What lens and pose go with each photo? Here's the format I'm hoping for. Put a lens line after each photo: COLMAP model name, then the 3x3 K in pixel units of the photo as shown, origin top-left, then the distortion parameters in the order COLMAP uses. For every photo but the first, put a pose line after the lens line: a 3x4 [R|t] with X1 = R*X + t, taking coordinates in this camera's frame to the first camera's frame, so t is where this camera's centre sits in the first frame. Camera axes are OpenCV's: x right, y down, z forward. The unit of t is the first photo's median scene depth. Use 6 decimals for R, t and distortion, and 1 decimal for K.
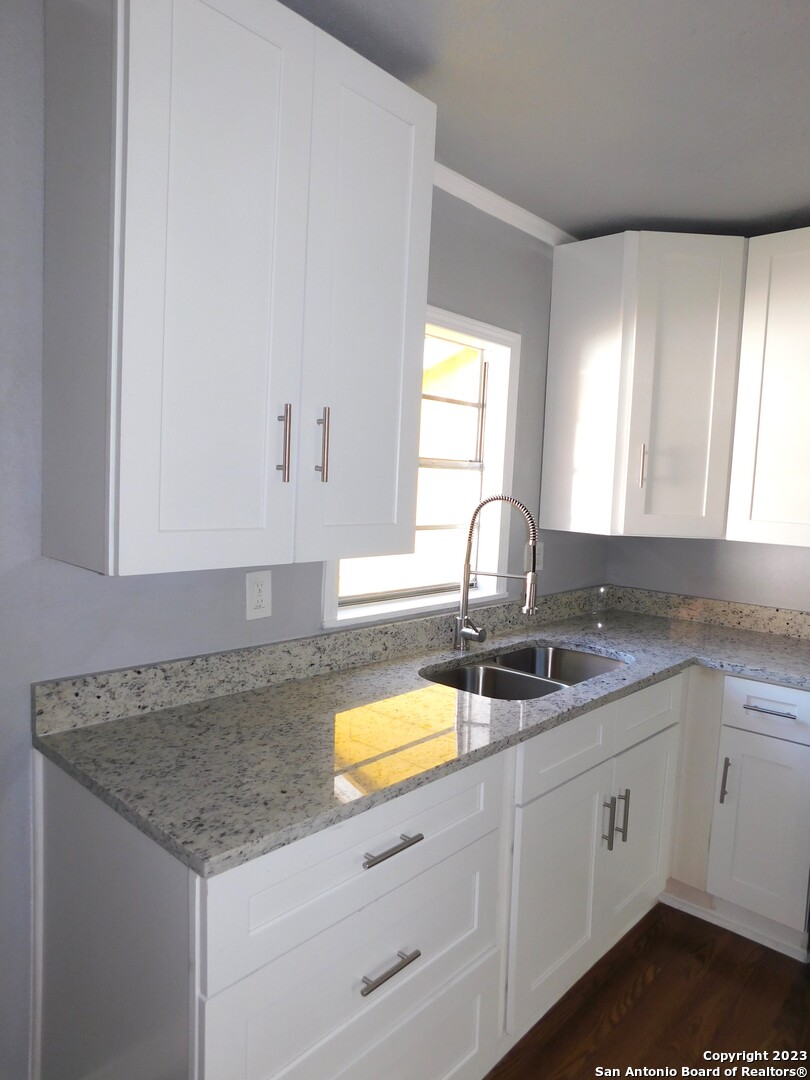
lens RADIAL K [[722.1, 0, 408.2], [0, 722.1, 544.1], [0, 0, 1]] dist [-0.062715, 0.051262]
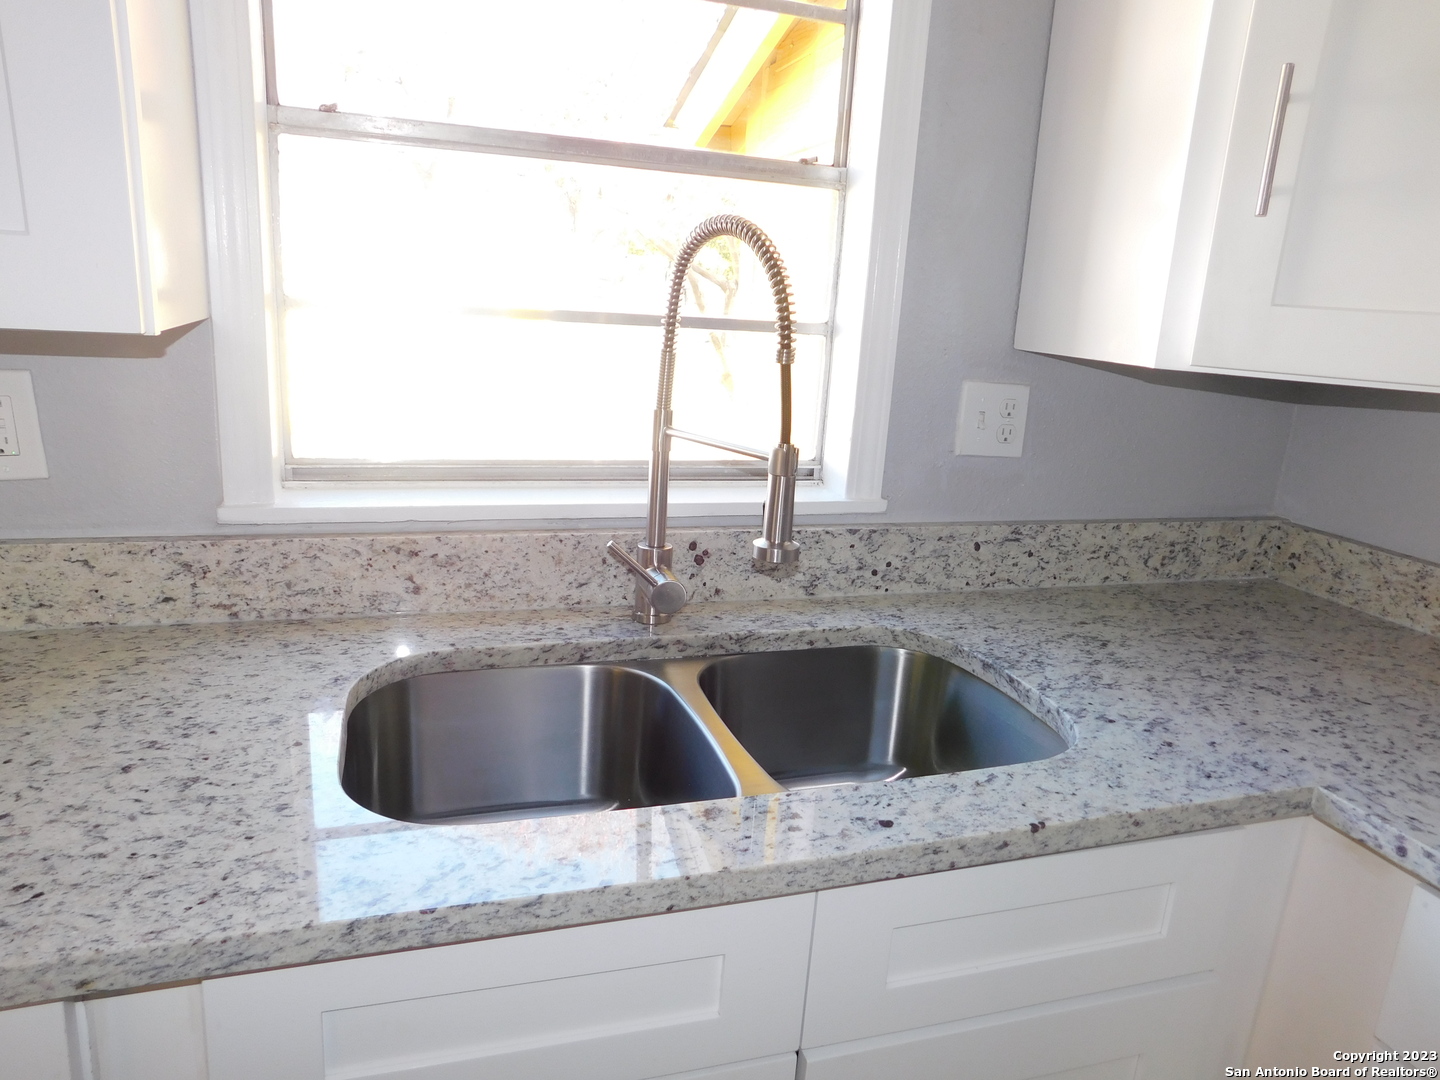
lens RADIAL K [[962.8, 0, 714.0], [0, 962.8, 544.4], [0, 0, 1]] dist [-0.062715, 0.051262]
pose [[0.871014, 0.138975, -0.471190, 0.343750], [-0.072852, 0.985086, 0.155876, 0.015667], [0.485826, -0.101443, 0.868149, 0.533036]]
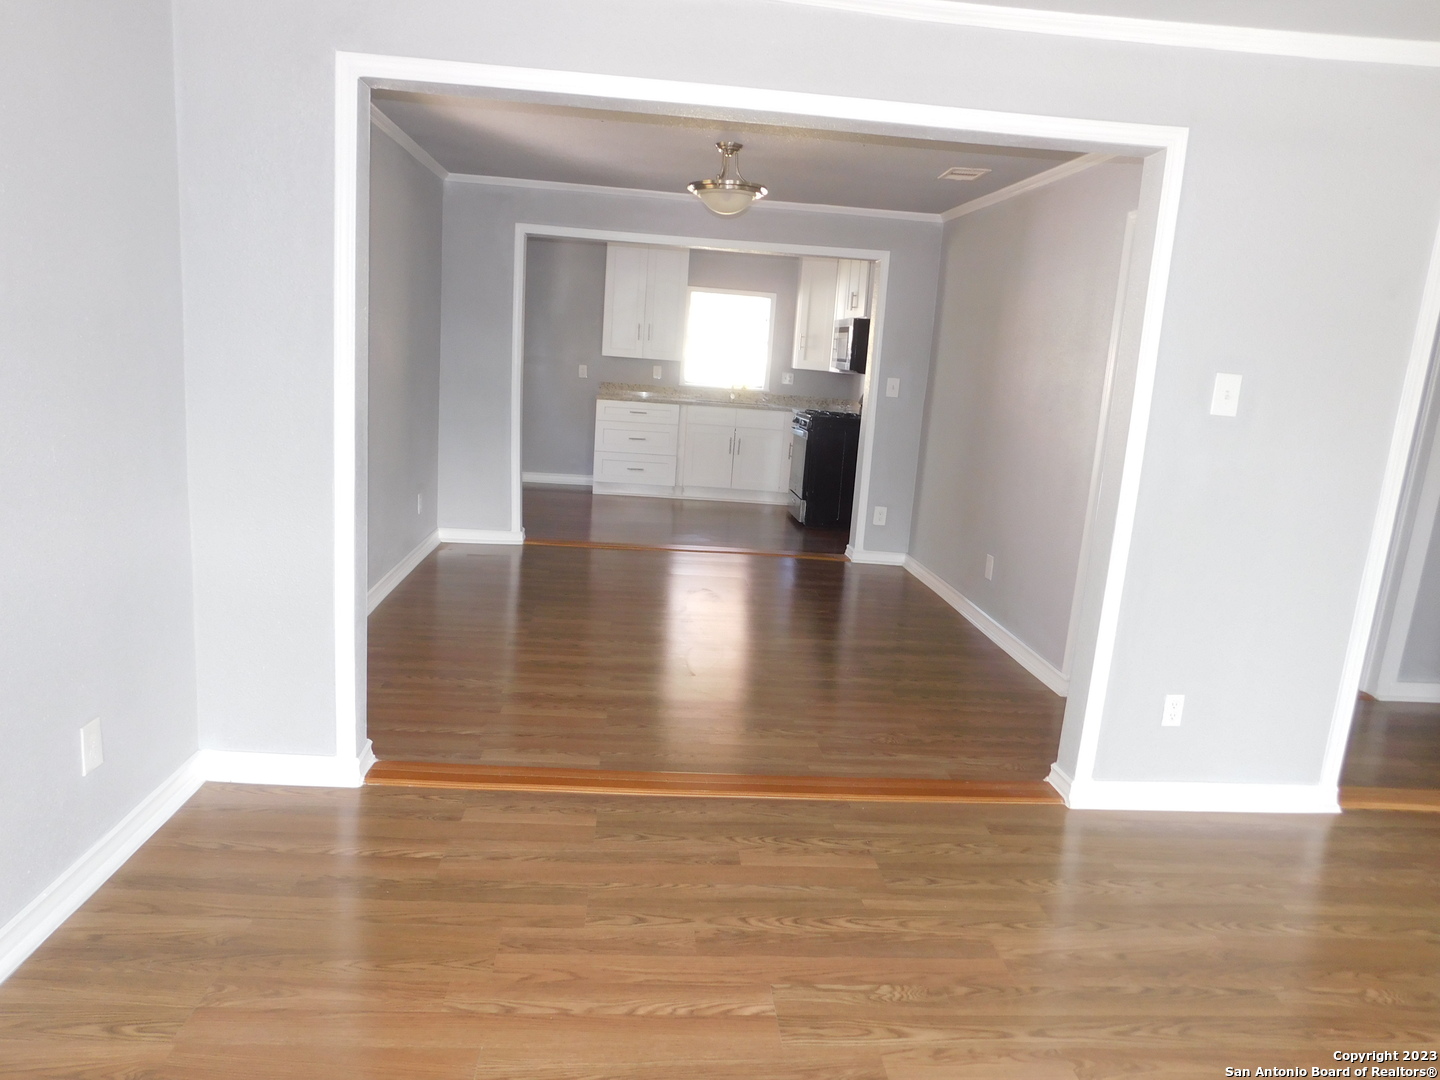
lens RADIAL K [[962.8, 0, 718.3], [0, 962.8, 540.8], [0, 0, 1]] dist [-0.062715, 0.051262]
pose [[0.726135, 0.143025, -0.672512, 2.739197], [-0.106975, 0.989715, 0.094980, 0.333378], [0.679179, 0.002973, 0.733966, -1.931903]]
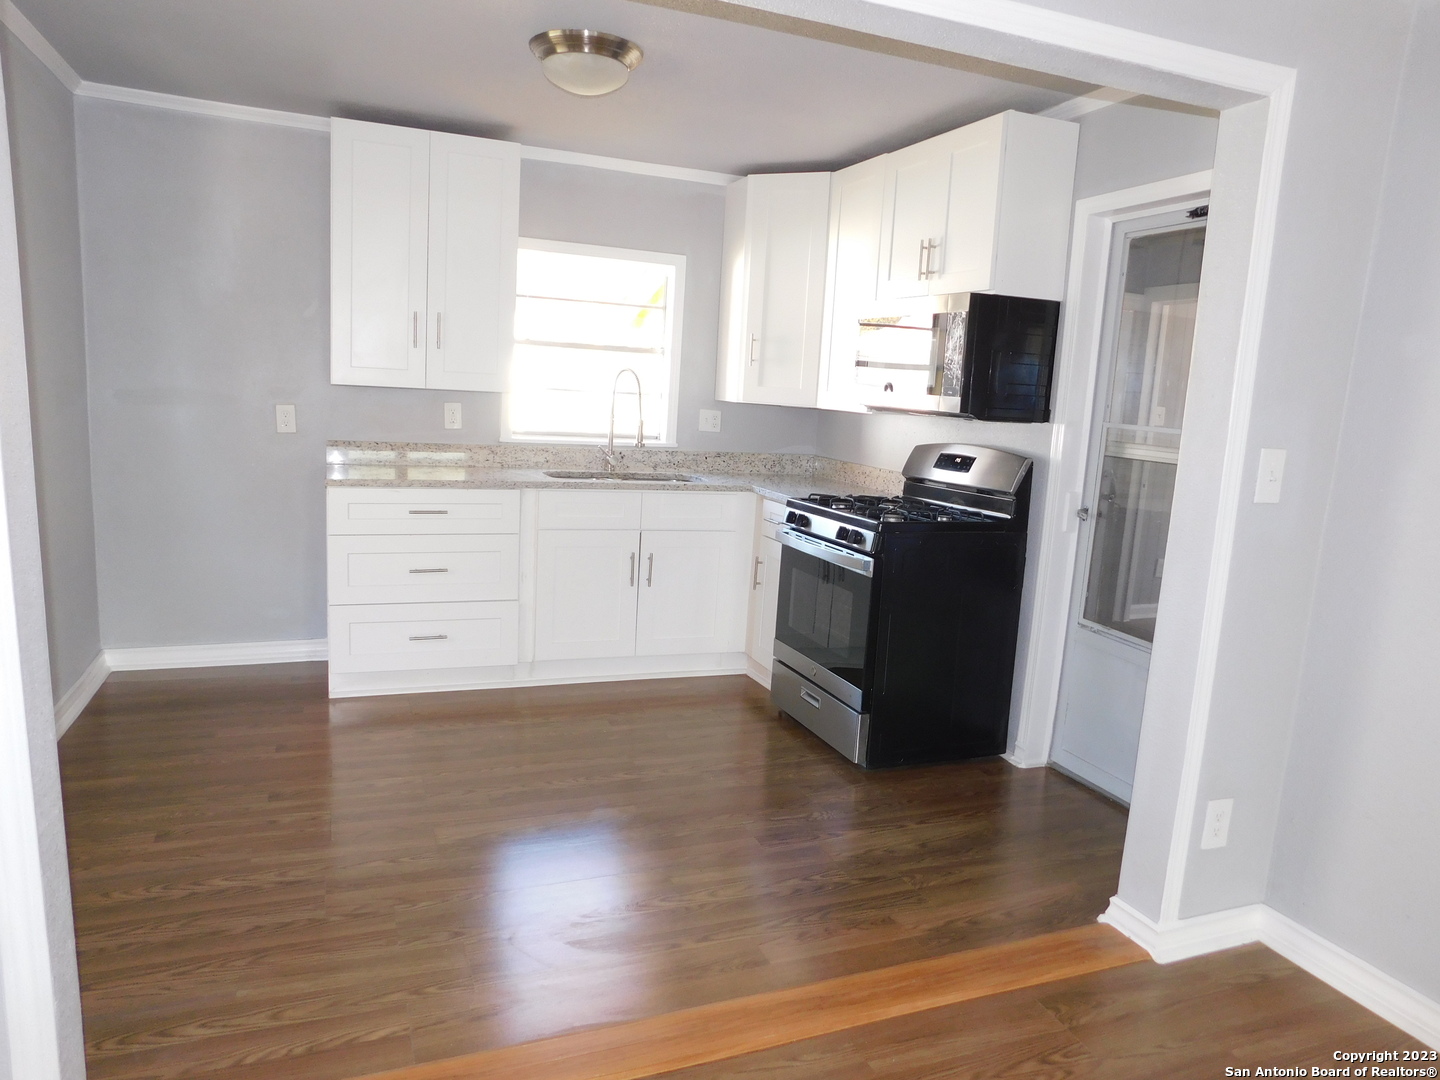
lens RADIAL K [[962.8, 0, 709.7], [0, 962.8, 539.8], [0, 0, 1]] dist [-0.062715, 0.051262]
pose [[0.894118, 0.083671, -0.439945, 1.123804], [-0.064105, 0.996187, 0.059178, 0.151215], [0.443219, -0.024710, 0.896073, -0.692005]]
